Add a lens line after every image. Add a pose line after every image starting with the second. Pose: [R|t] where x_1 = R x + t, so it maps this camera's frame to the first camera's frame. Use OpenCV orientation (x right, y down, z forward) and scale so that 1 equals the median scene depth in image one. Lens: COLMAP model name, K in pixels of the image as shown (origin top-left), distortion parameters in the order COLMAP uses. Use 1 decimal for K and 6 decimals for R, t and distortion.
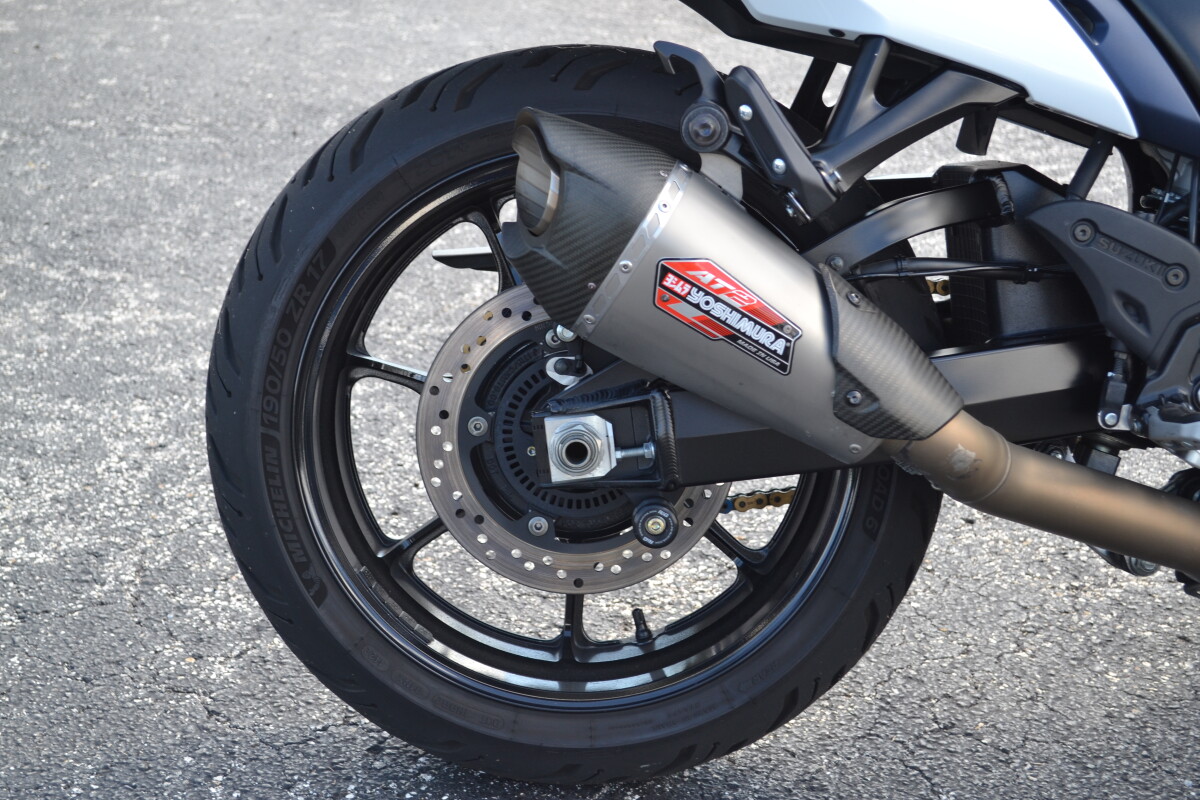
lens RADIAL K [[2084.0, 0, 600.0], [0, 2084.0, 400.0], [0, 0, 1]] dist [-0.000278, -0.047471]
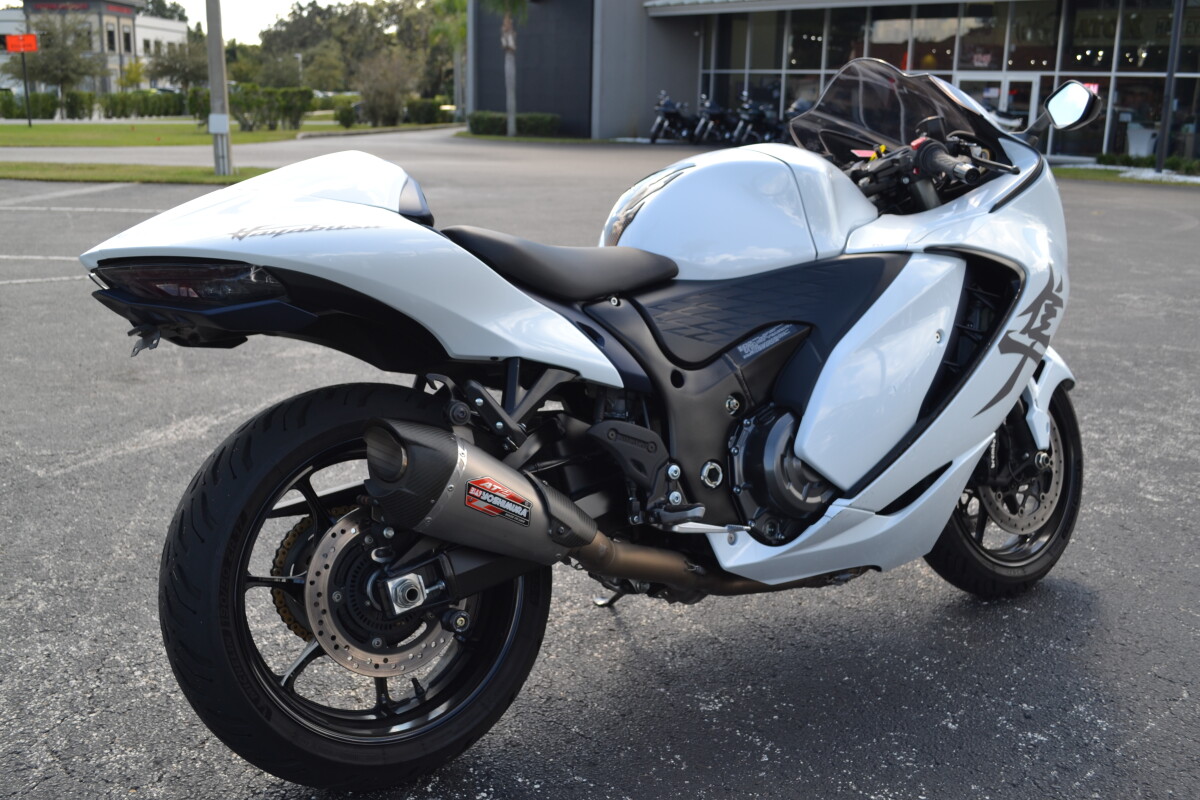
lens RADIAL K [[1209.4, 0, 598.3], [0, 1209.4, 380.1], [0, 0, 1]] dist [-0.066017, 0.022699]
pose [[0.823690, -0.141059, 0.549215, -0.436854], [0.222551, 0.971268, -0.084314, -0.032959], [-0.521542, 0.191677, 0.831417, -0.025044]]
